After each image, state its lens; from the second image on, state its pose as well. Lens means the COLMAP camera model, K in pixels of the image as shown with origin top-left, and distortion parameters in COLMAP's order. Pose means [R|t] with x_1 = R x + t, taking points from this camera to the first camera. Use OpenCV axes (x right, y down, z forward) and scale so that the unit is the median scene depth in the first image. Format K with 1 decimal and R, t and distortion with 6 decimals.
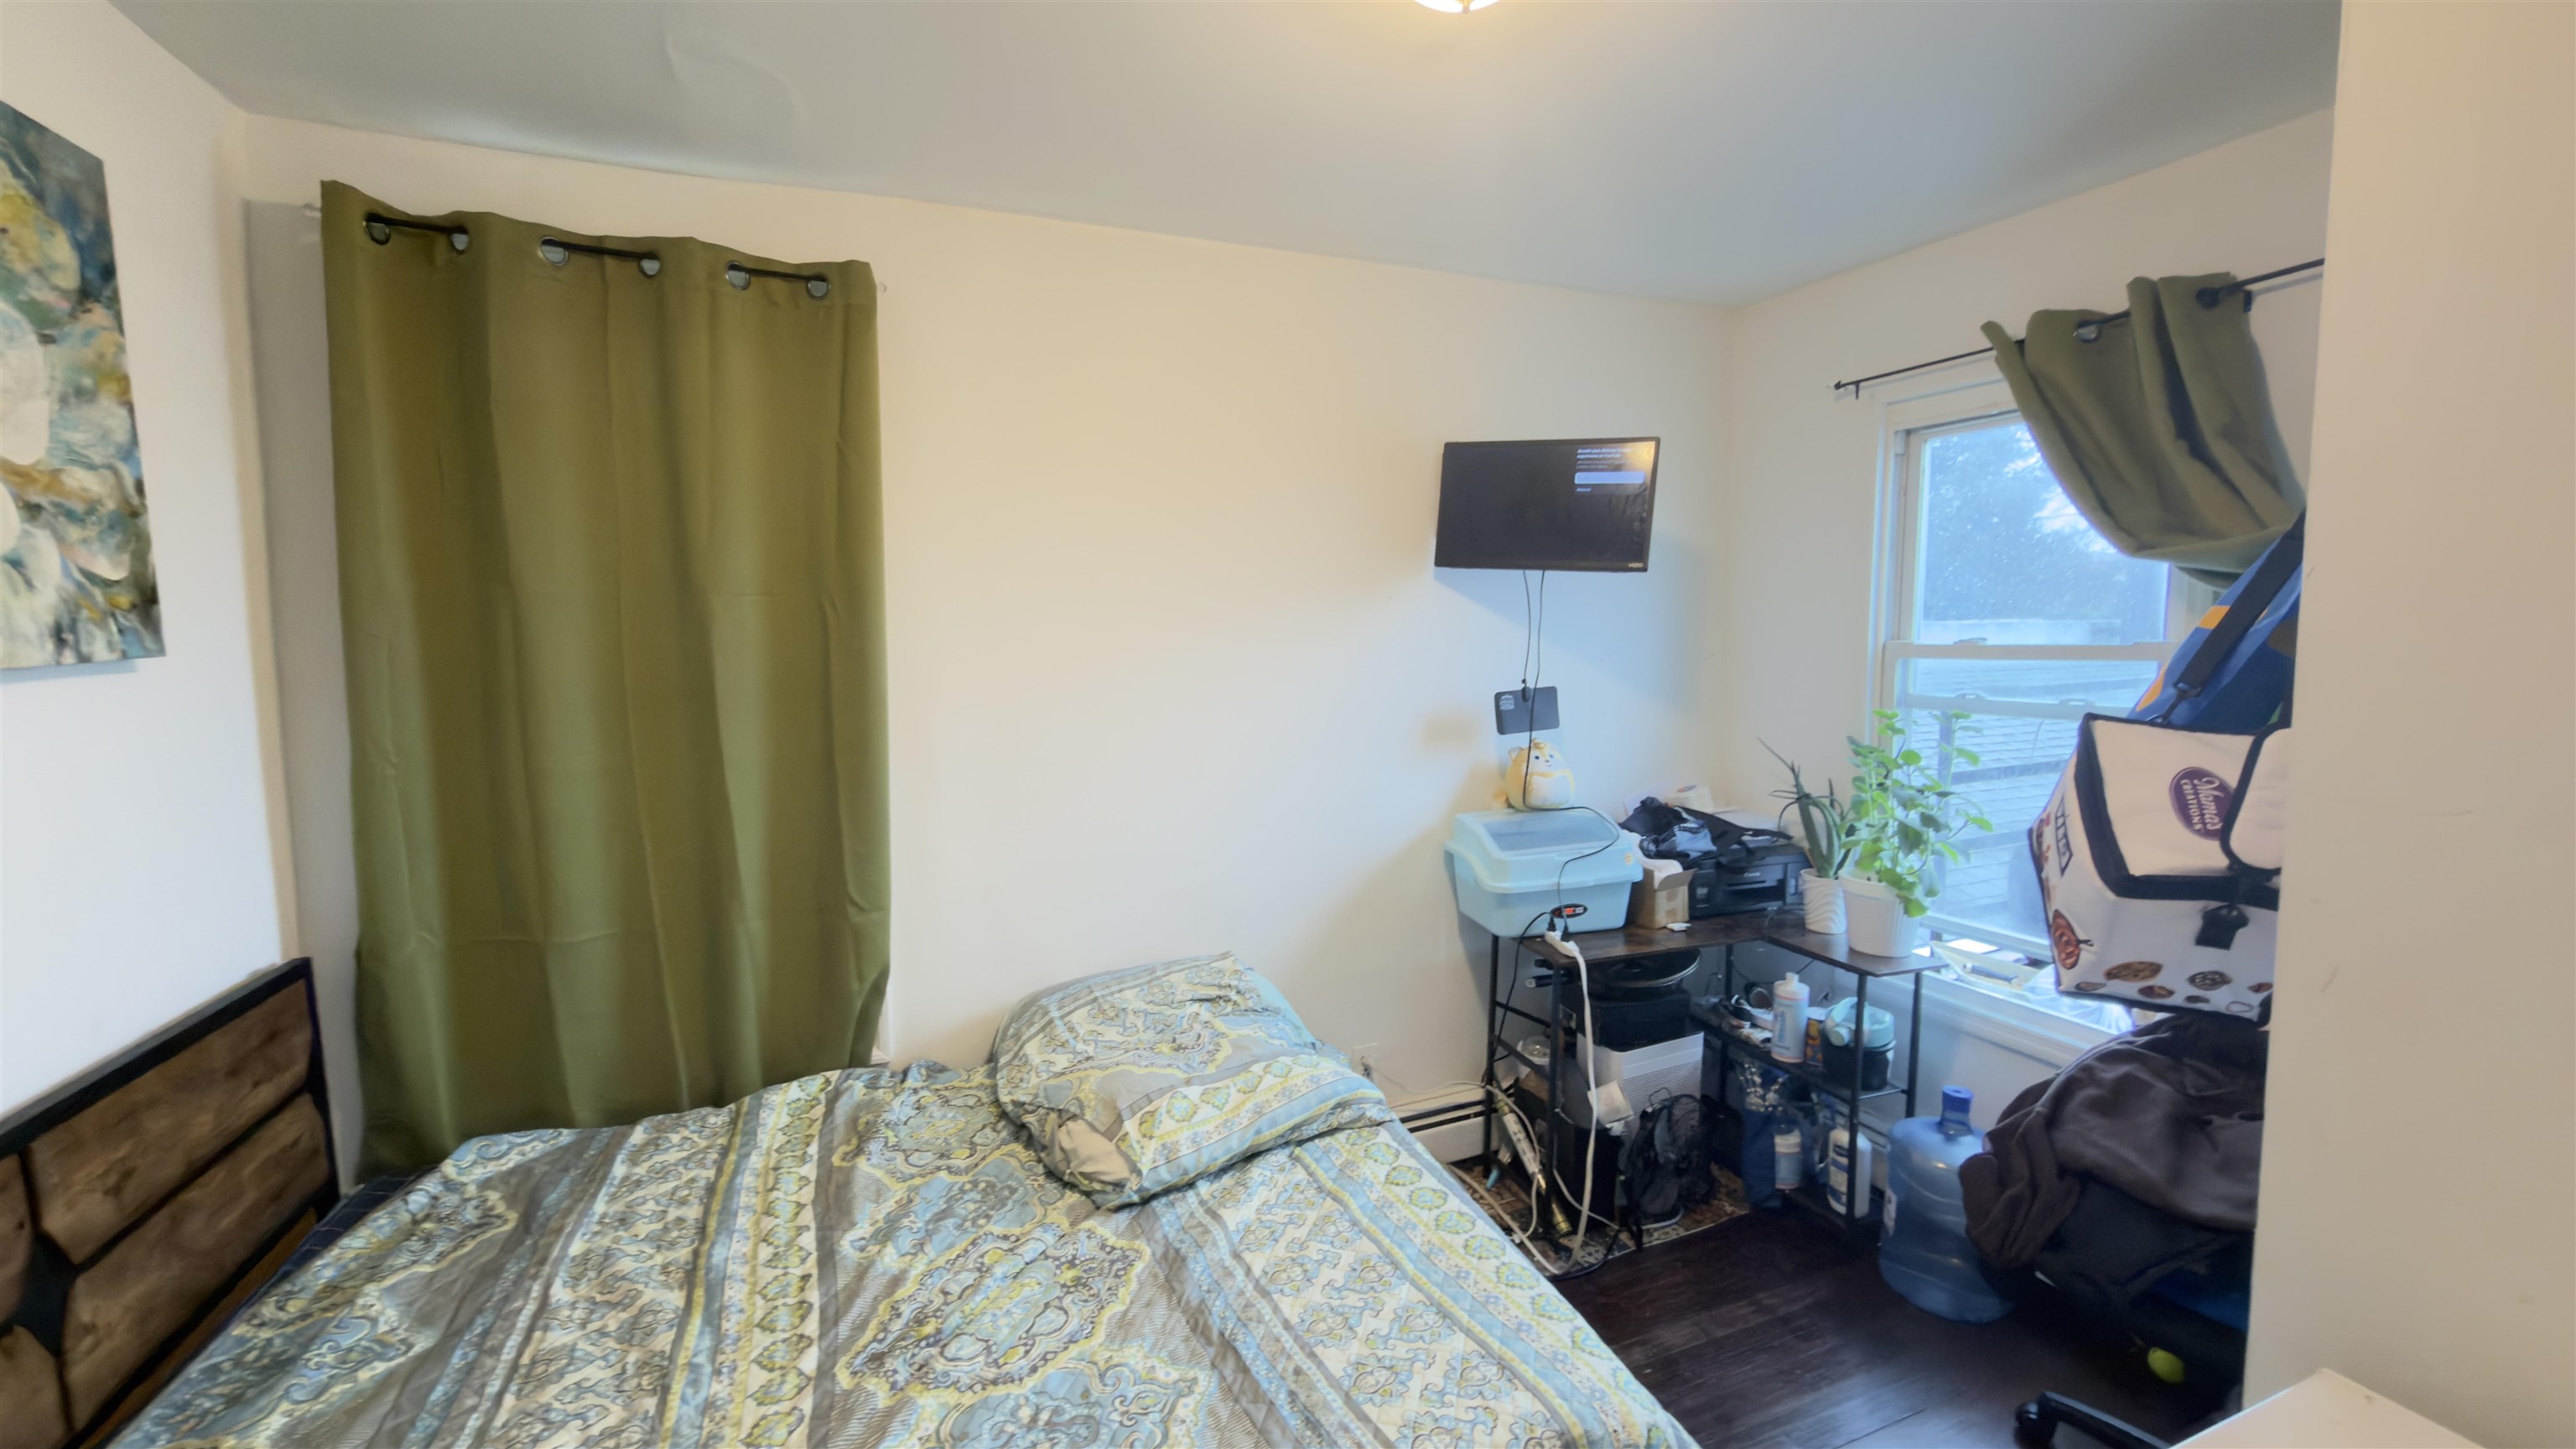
lens RADIAL K [[1023.9, 0, 1288.5], [0, 1023.9, 720.0], [0, 0, 1]] dist [-0.003931, -0.000379]
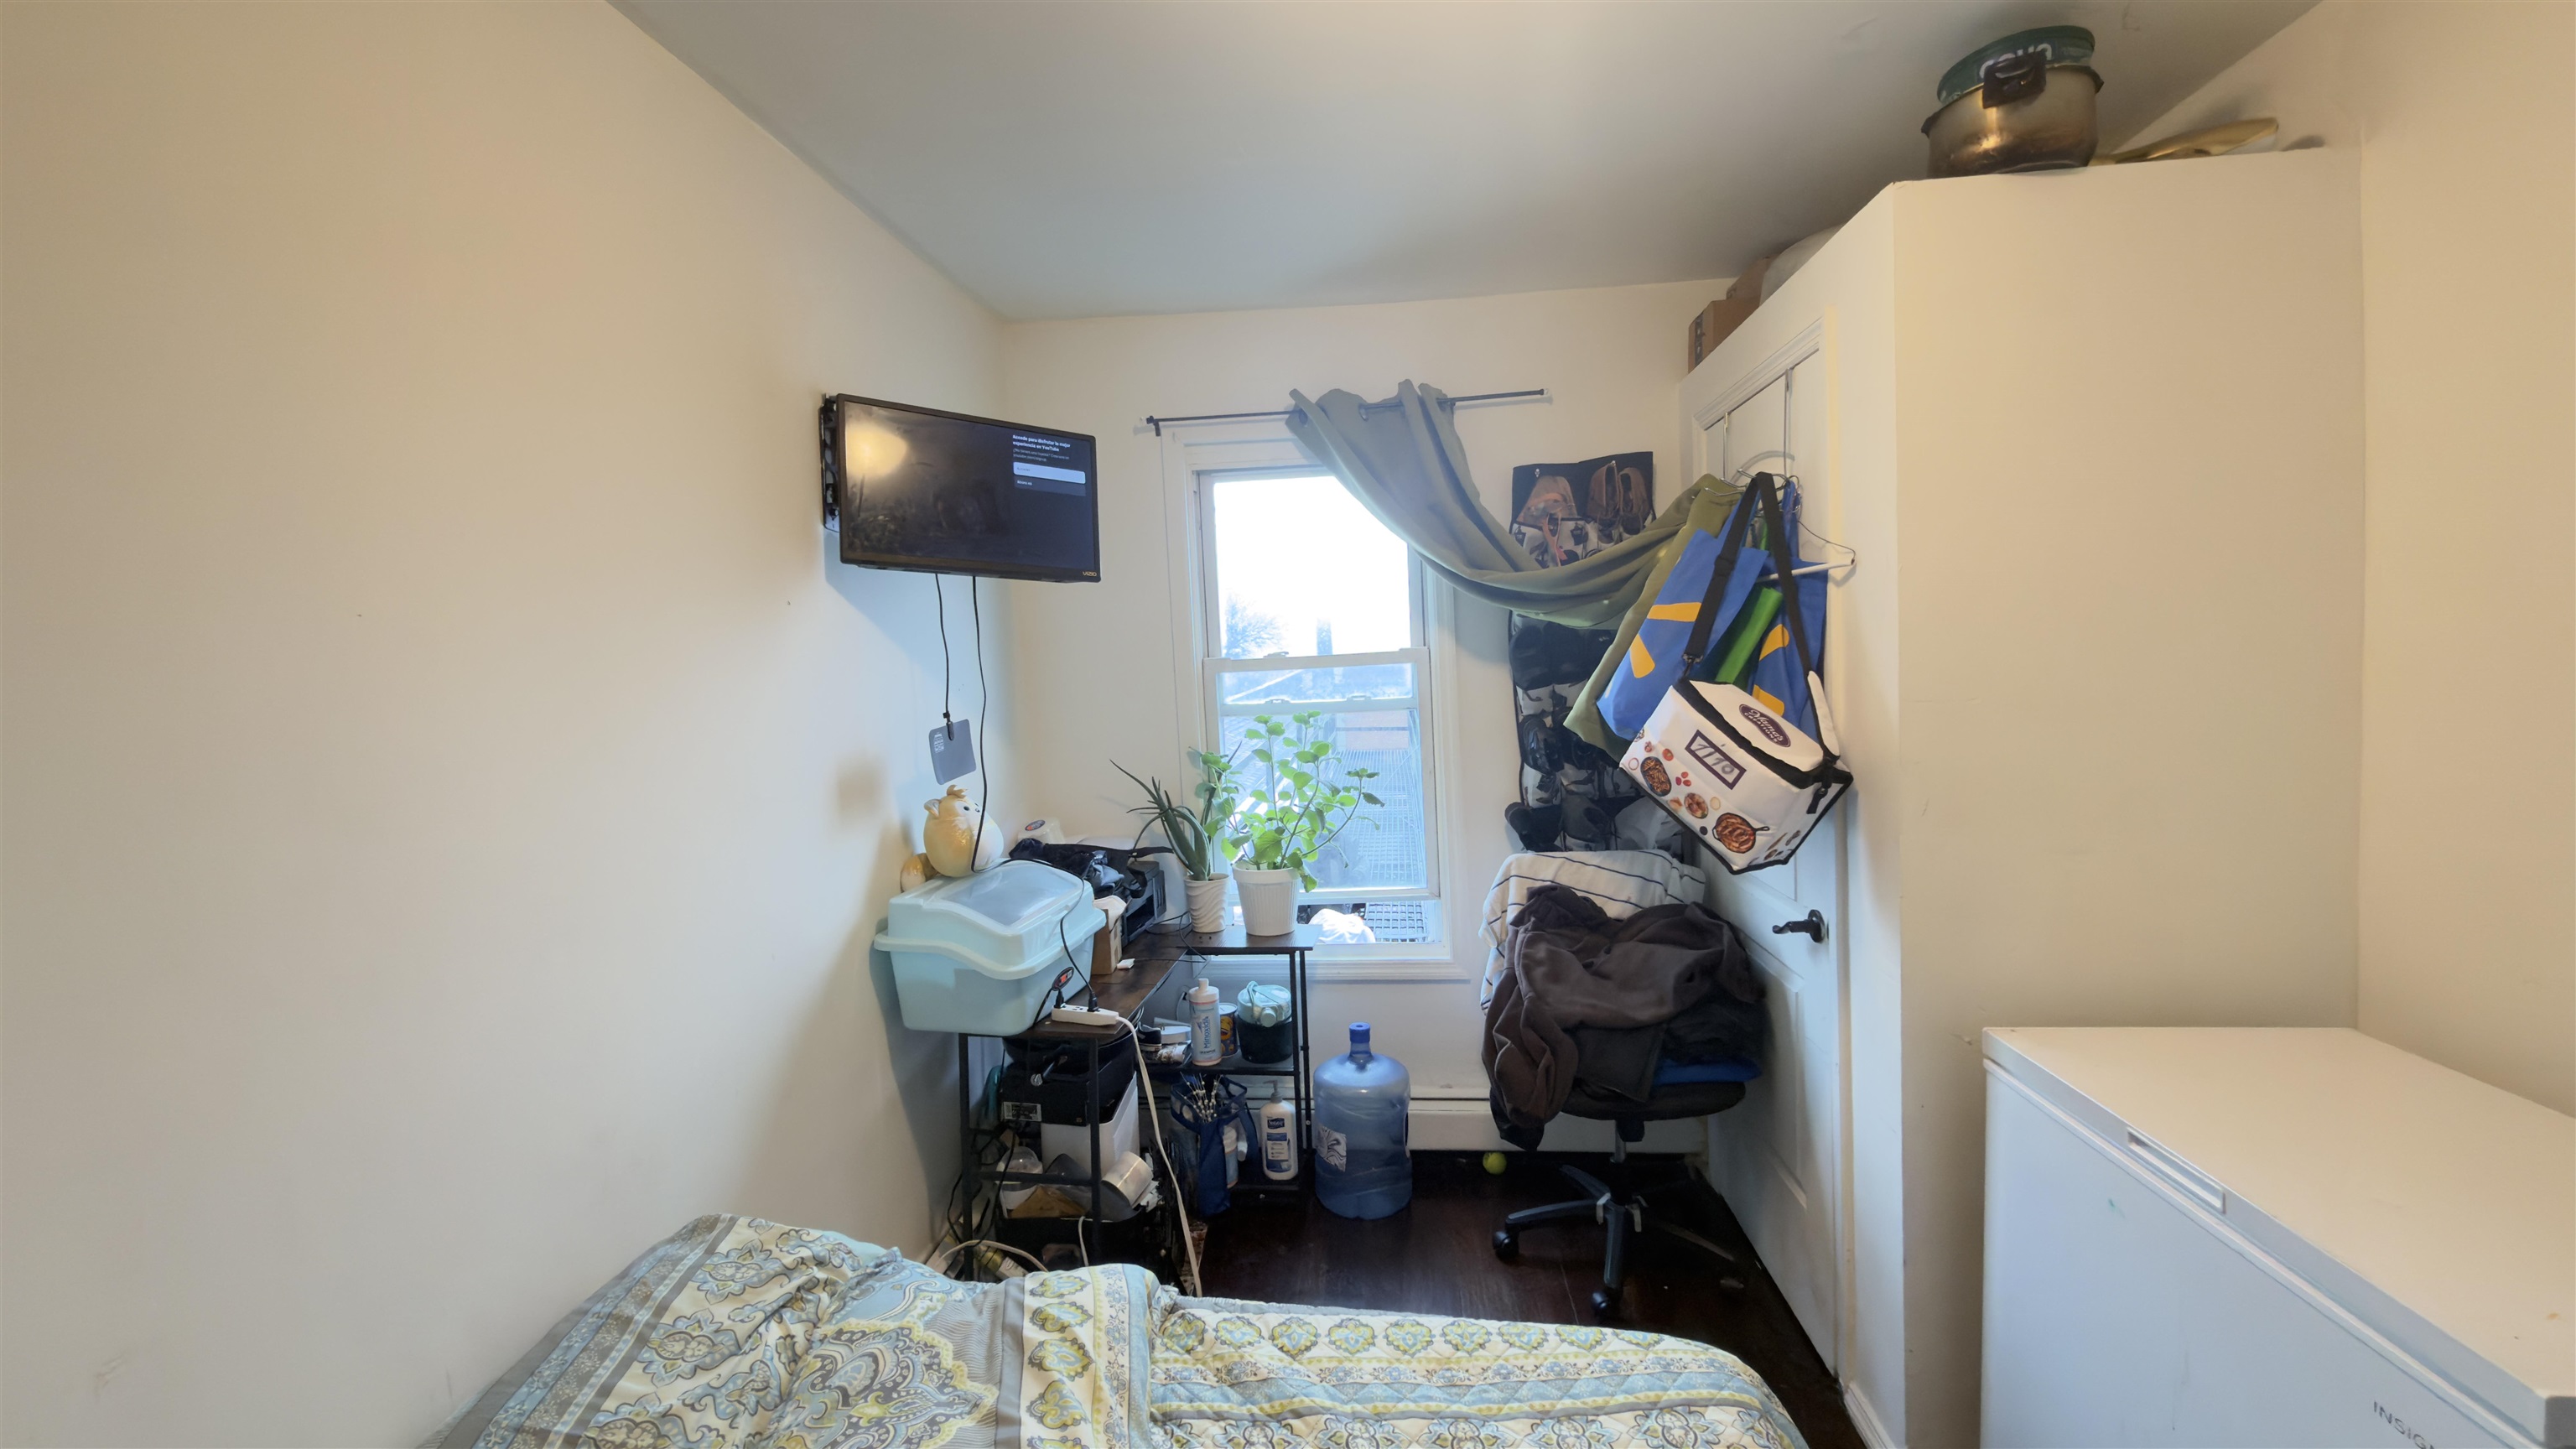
lens RADIAL K [[1023.9, 0, 1287.6], [0, 1023.9, 723.3], [0, 0, 1]] dist [-0.003931, -0.000379]
pose [[0.472505, -0.066944, 0.878782, -0.374963], [0.116618, 0.993092, 0.012949, -0.011924], [-0.873579, 0.096363, 0.477048, 0.426082]]
